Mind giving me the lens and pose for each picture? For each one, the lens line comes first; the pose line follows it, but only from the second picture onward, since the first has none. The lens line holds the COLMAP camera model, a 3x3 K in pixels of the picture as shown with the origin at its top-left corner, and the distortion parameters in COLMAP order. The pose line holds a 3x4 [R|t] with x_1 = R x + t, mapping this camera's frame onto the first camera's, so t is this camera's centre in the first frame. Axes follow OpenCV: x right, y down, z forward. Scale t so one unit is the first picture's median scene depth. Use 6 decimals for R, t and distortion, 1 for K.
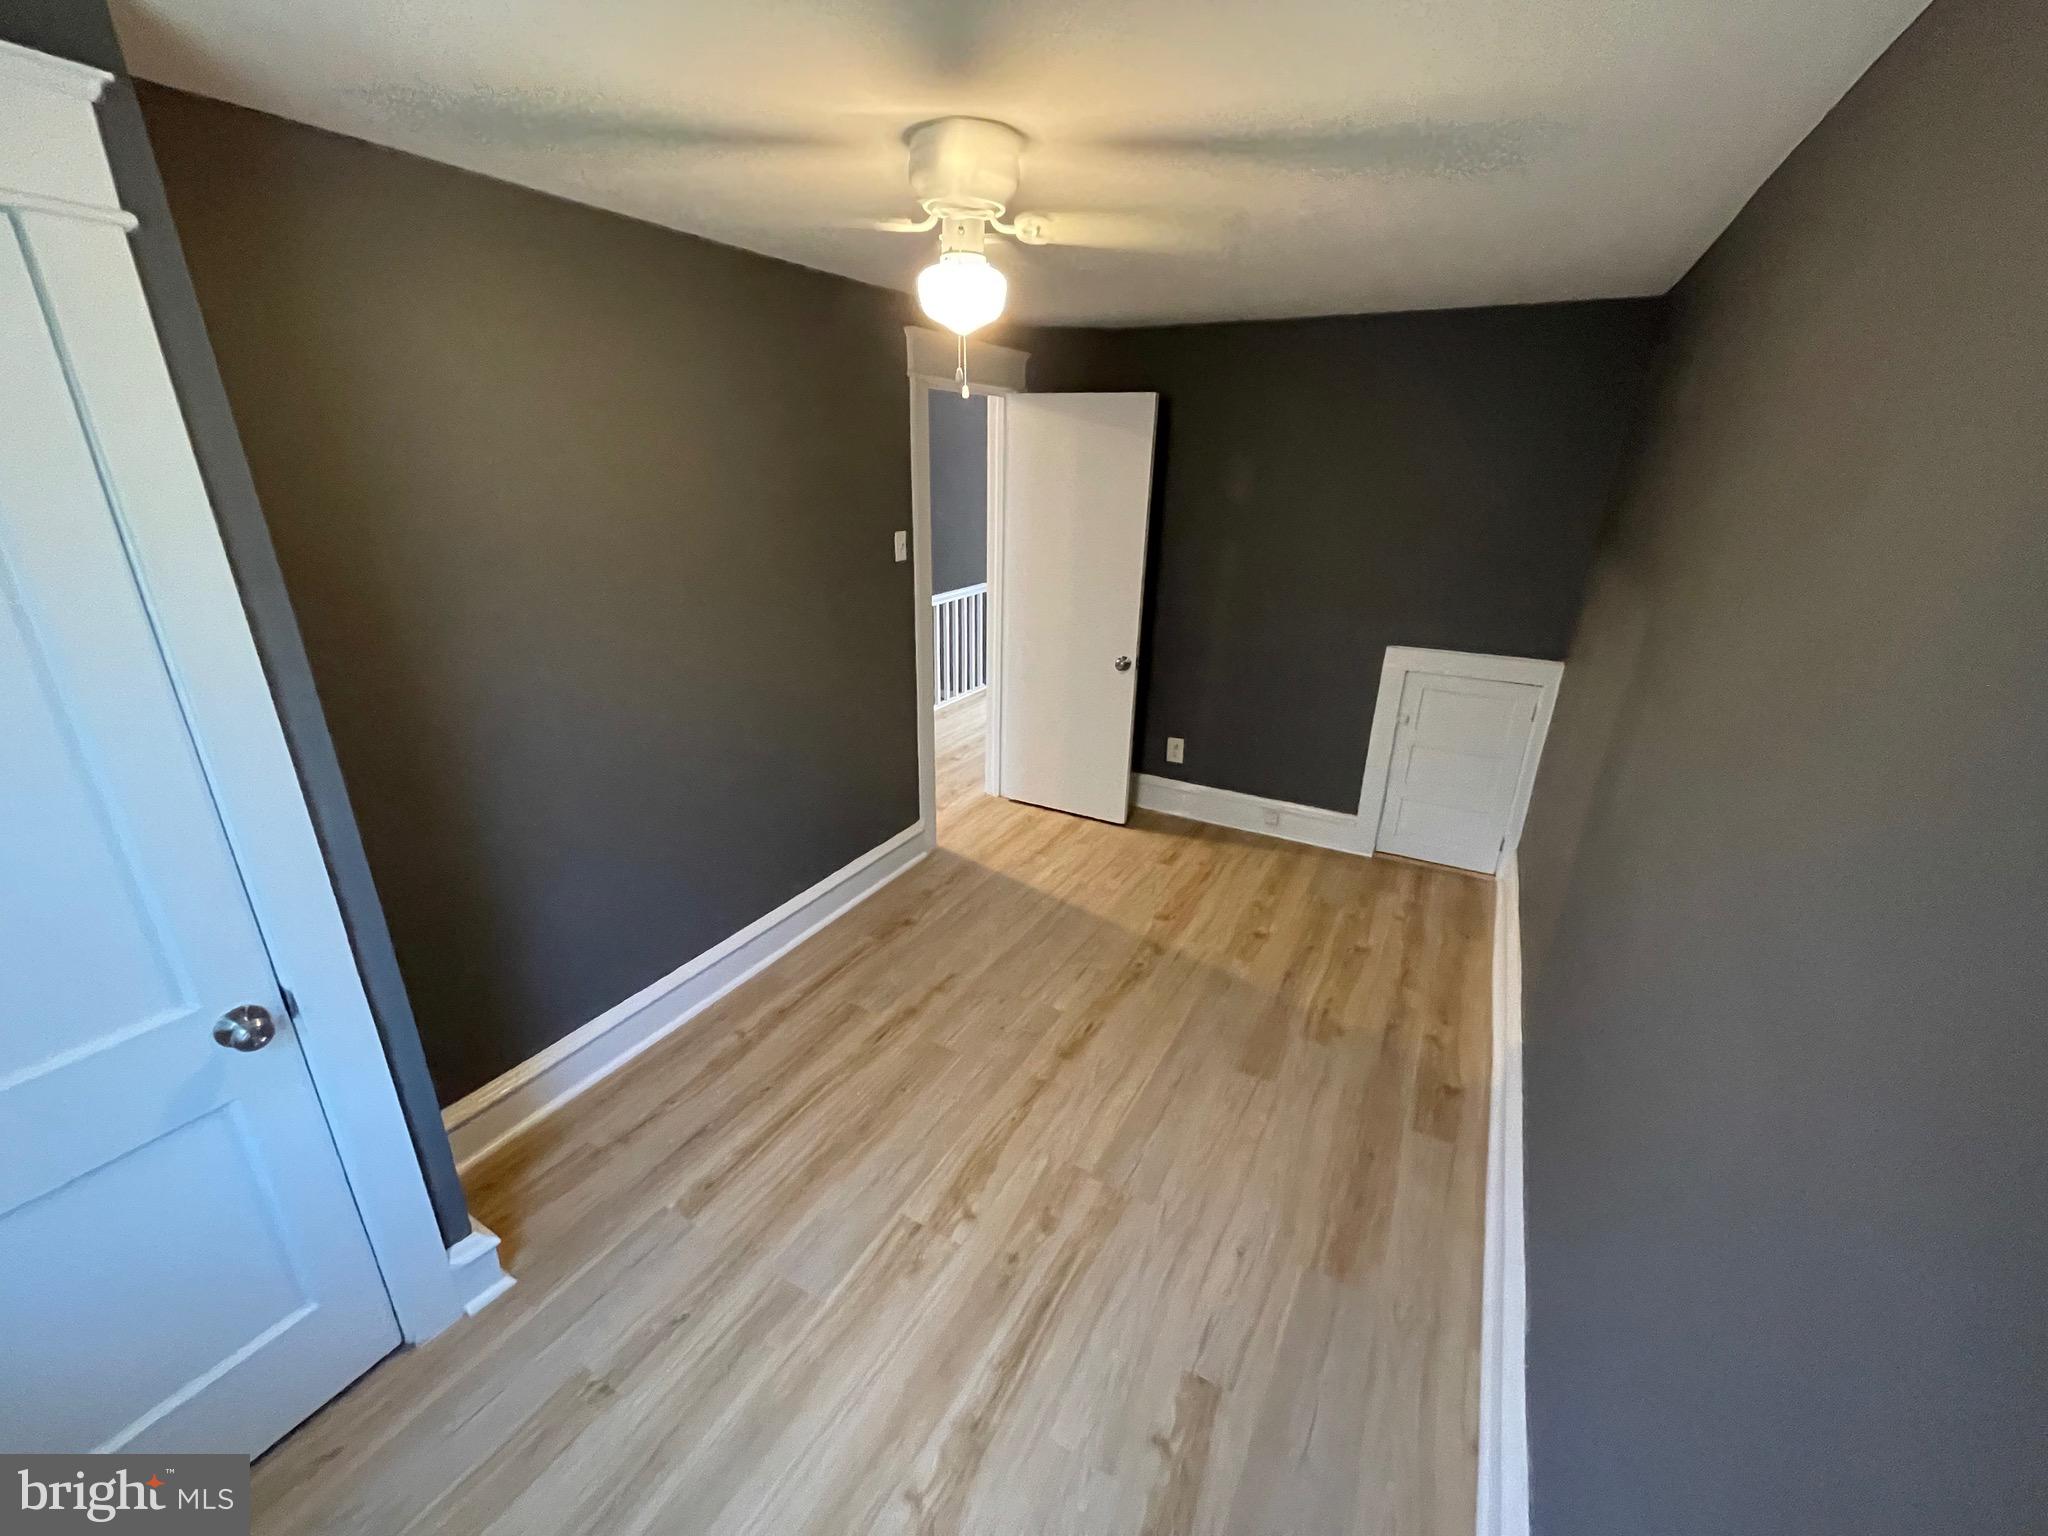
lens RADIAL K [[830.2, 0, 1019.0], [0, 830.2, 770.5], [0, 0, 1]] dist [0.000027, 0.000102]
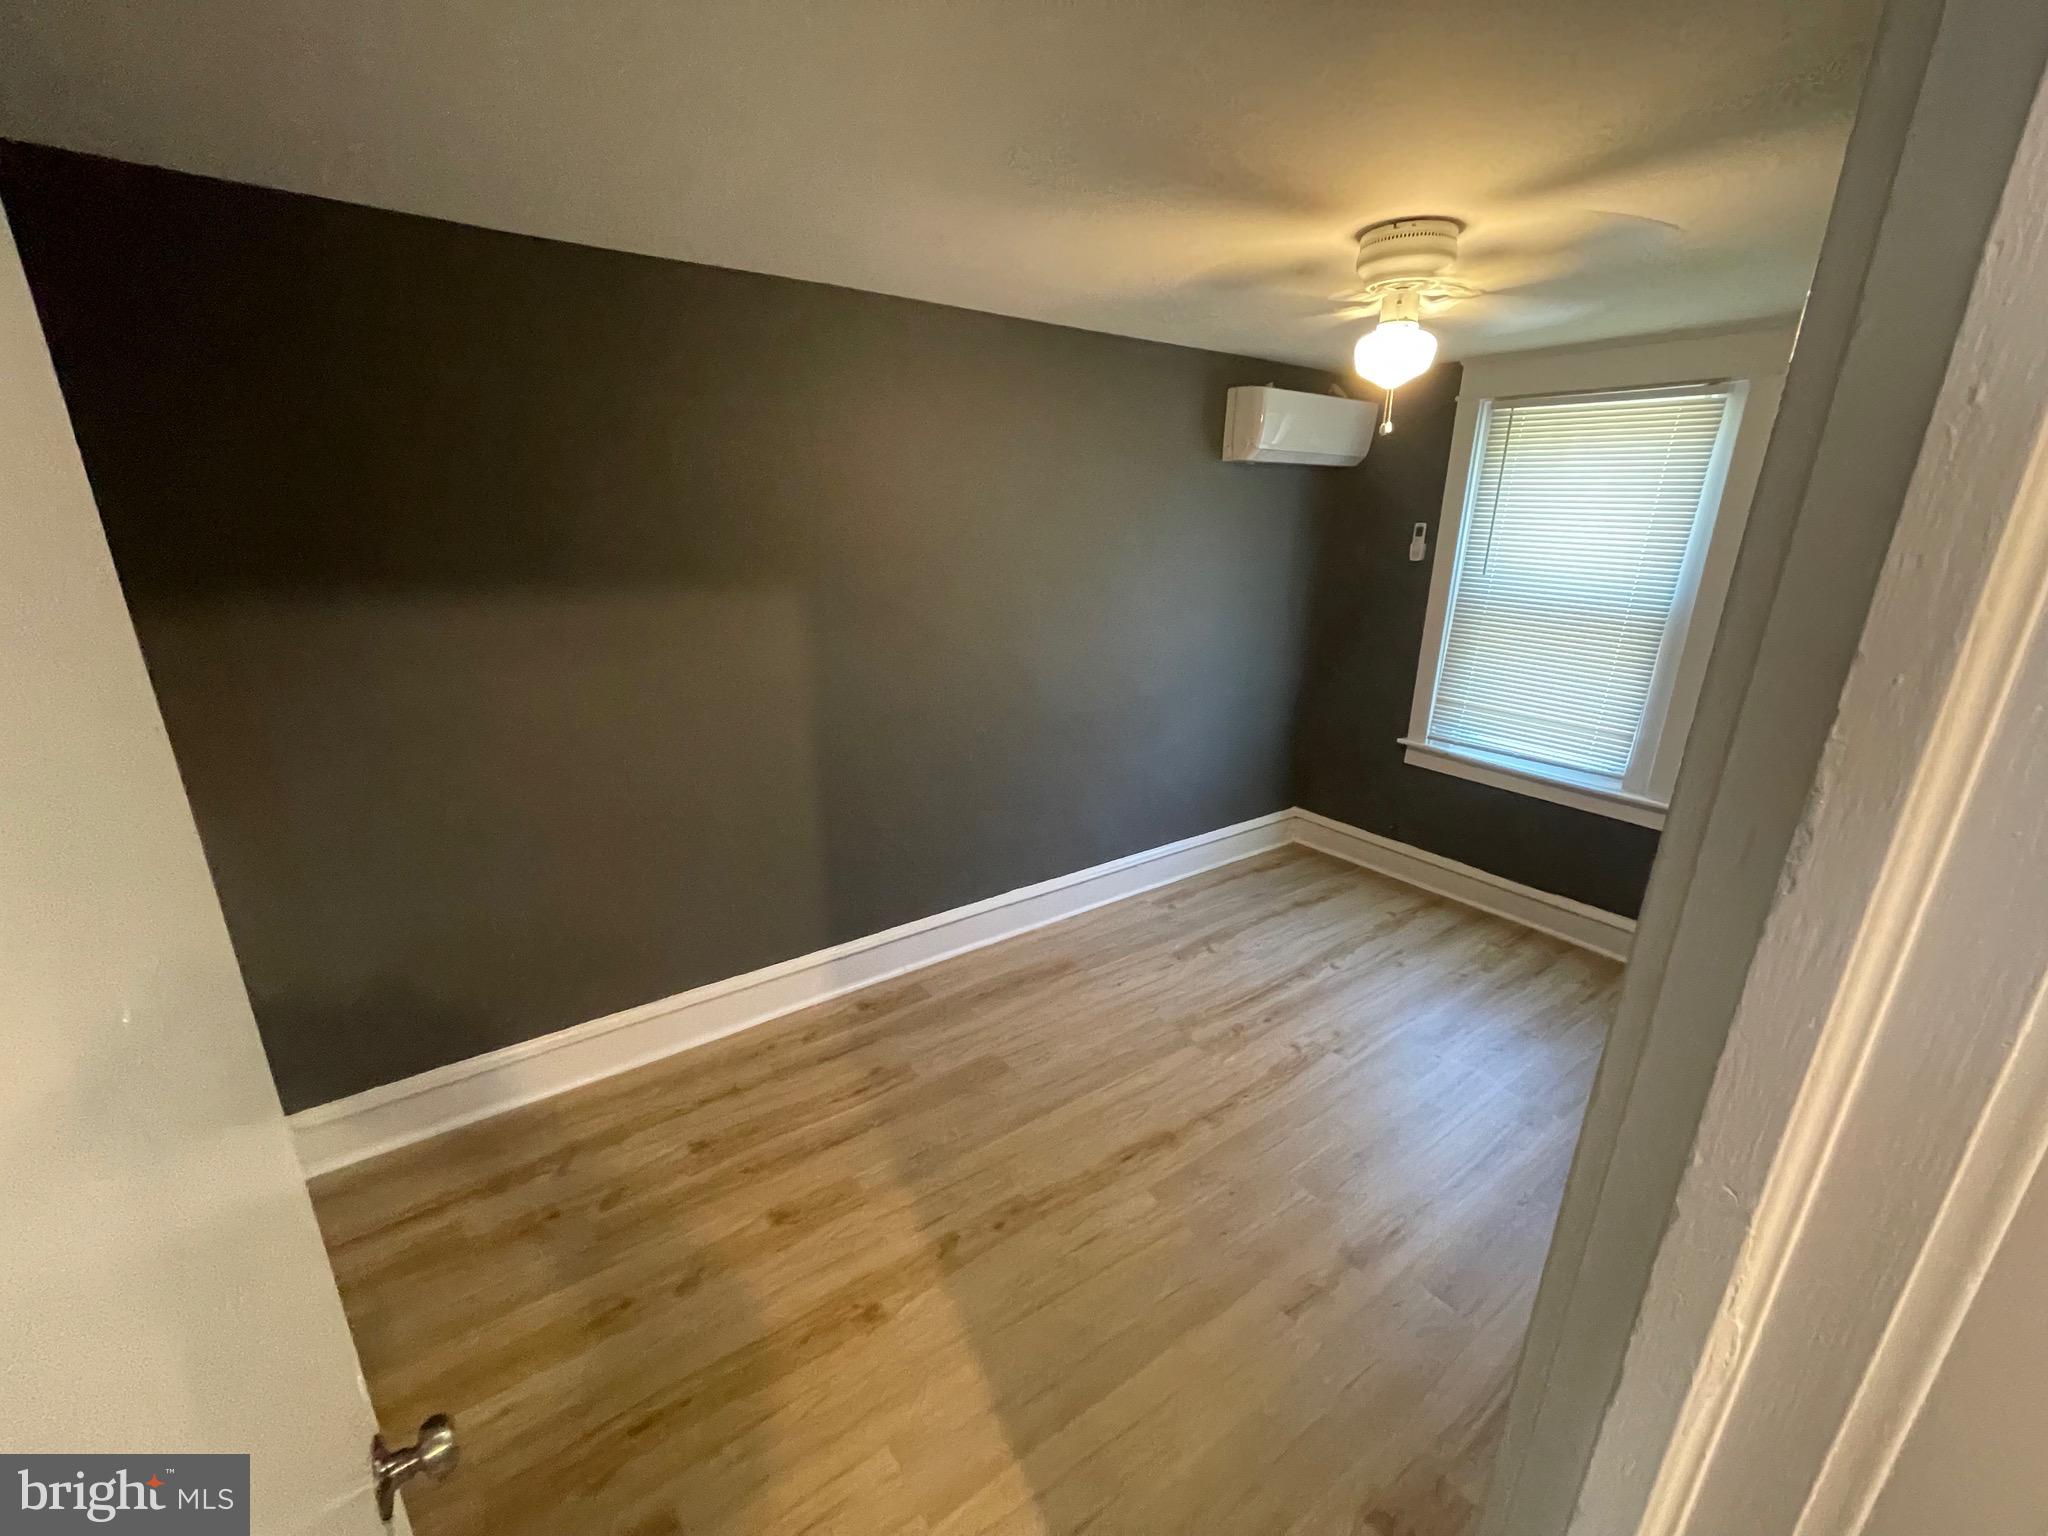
lens RADIAL K [[830.2, 0, 1016.1], [0, 830.2, 770.8], [0, 0, 1]] dist [0.000027, 0.000102]
pose [[-0.905596, -0.154997, 0.394806, -0.086717], [0.125758, 0.790856, 0.598943, -0.529783], [-0.405069, 0.592050, -0.696703, 1.448886]]
